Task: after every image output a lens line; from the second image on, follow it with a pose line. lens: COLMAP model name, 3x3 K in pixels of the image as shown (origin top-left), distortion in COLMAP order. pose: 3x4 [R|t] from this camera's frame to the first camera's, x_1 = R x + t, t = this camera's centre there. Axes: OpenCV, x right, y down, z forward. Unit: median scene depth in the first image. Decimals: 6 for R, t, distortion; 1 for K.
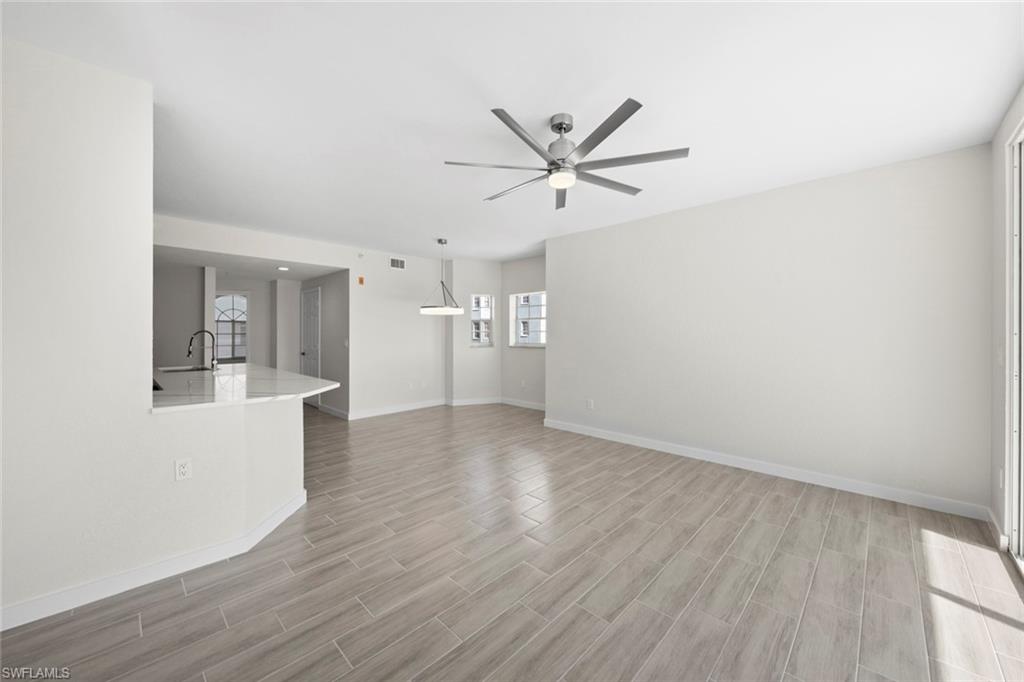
lens RADIAL K [[383.5, 0, 512.1], [0, 383.5, 329.3], [0, 0, 1]] dist [0.007052, -0.002277]
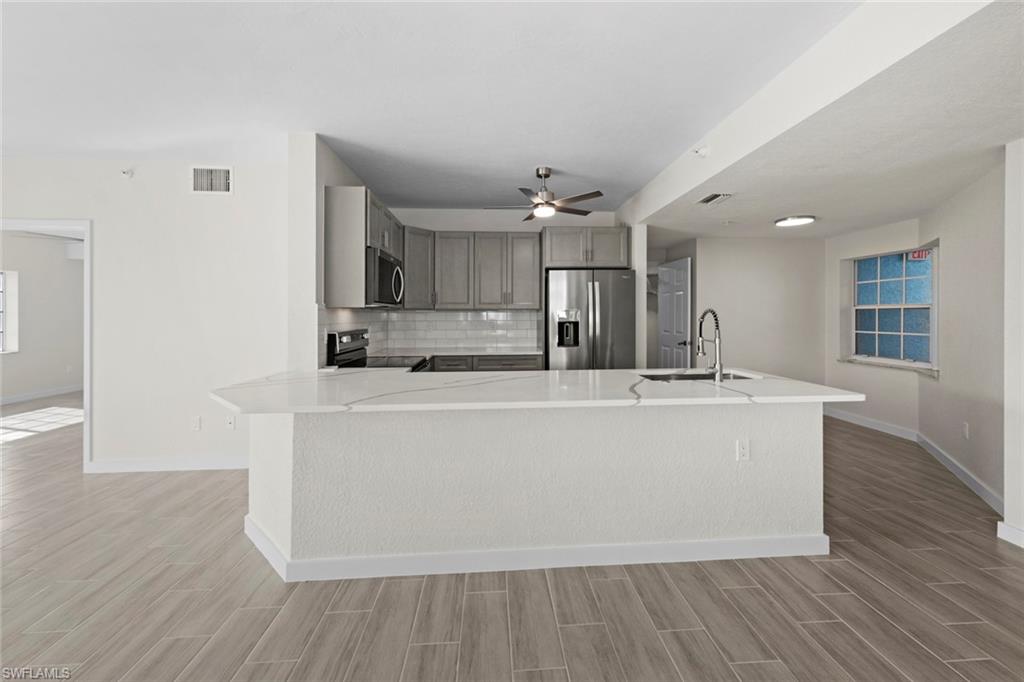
lens RADIAL K [[383.5, 0, 512.9], [0, 383.5, 320.2], [0, 0, 1]] dist [0.007052, -0.002277]
pose [[-0.669685, 0.011081, -0.742563, -0.322246], [0.011465, 0.999924, 0.004582, 0.021374], [0.742557, -0.005445, -0.669761, 1.699320]]
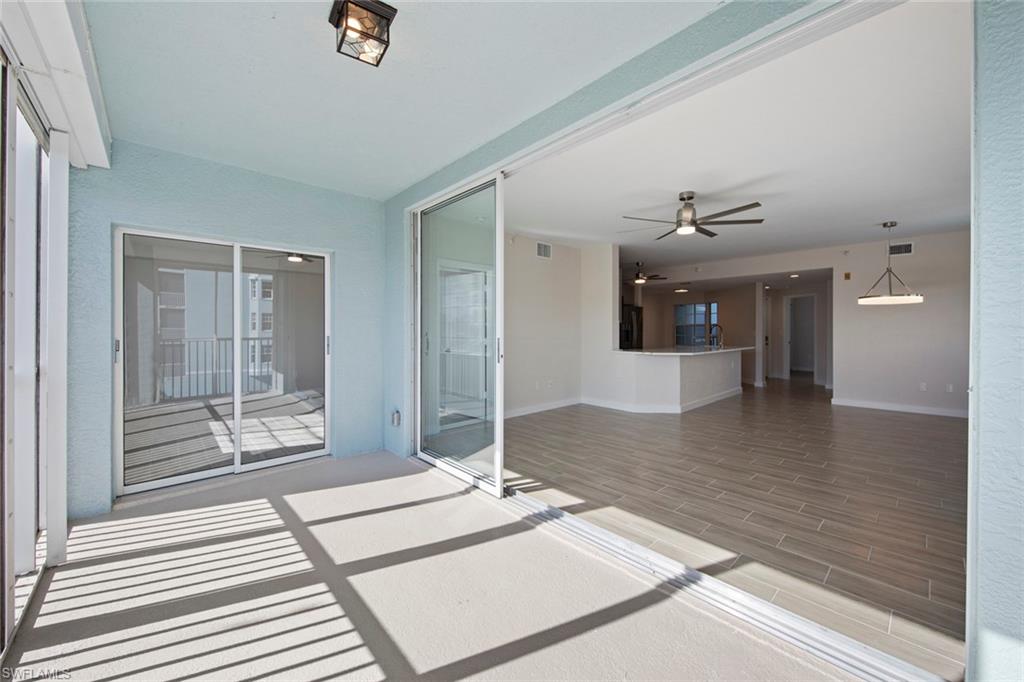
lens RADIAL K [[383.5, 0, 518.1], [0, 383.5, 331.4], [0, 0, 1]] dist [0.007052, -0.002277]
pose [[-0.051973, 0.003934, -0.998641, 1.424728], [0.010409, 0.999940, 0.003398, 0.025616], [0.998594, -0.010218, -0.052011, 0.289583]]
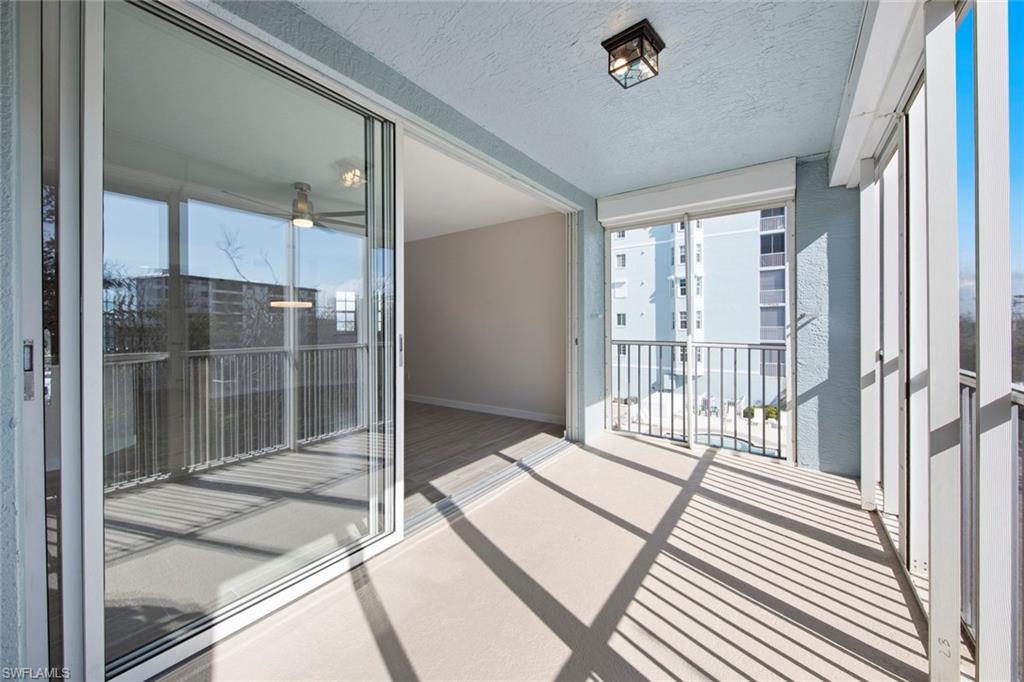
lens RADIAL K [[383.5, 0, 516.8], [0, 383.5, 328.9], [0, 0, 1]] dist [0.007052, -0.002277]
pose [[0.988357, -0.006479, 0.152014, 0.588067], [0.003986, 0.999853, 0.016699, 0.022992], [-0.152099, -0.015899, 0.988237, -0.566534]]
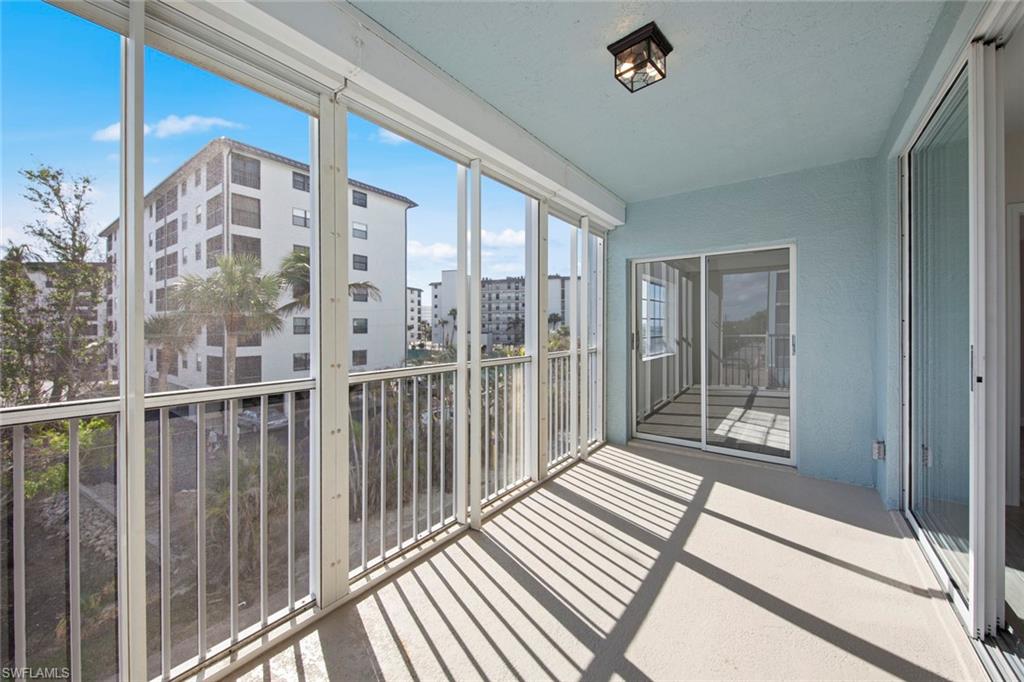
lens RADIAL K [[383.5, 0, 509.2], [0, 383.5, 329.2], [0, 0, 1]] dist [0.007052, -0.002277]
pose [[-0.990738, 0.002833, -0.135759, 1.173026], [0.003160, 0.999993, -0.002200, 0.022699], [0.135752, -0.002608, -0.990739, 0.620378]]
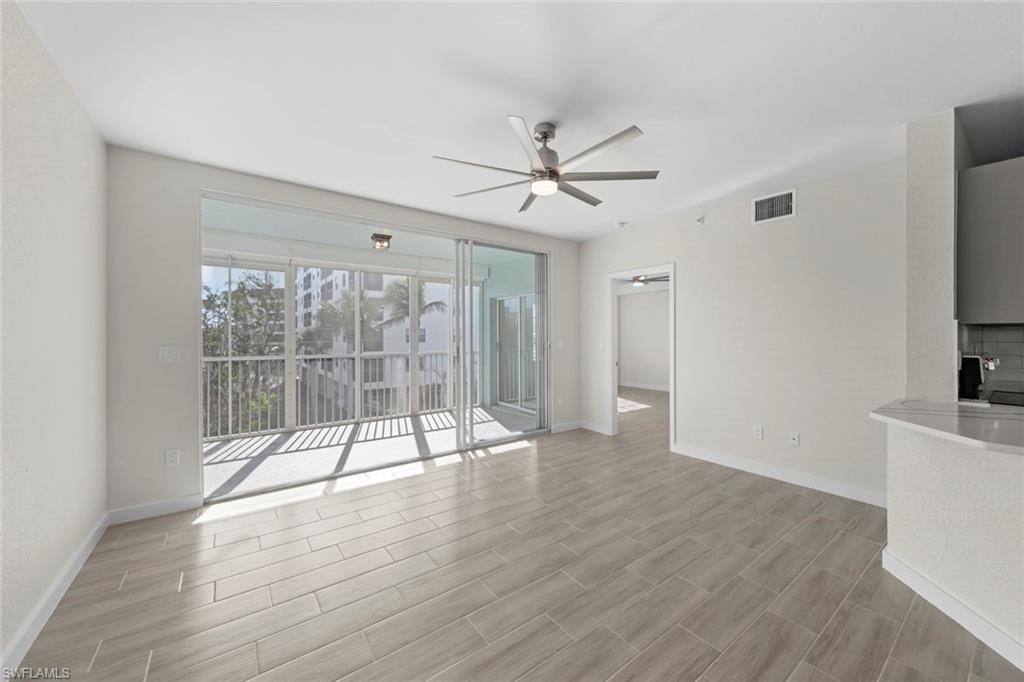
lens RADIAL K [[383.5, 0, 514.0], [0, 383.5, 333.2], [0, 0, 1]] dist [0.007052, -0.002277]
pose [[-0.986793, 0.004699, 0.161918, 0.031175], [0.002412, 0.999895, -0.014321, 0.015634], [-0.161969, -0.013742, -0.986700, 1.605604]]
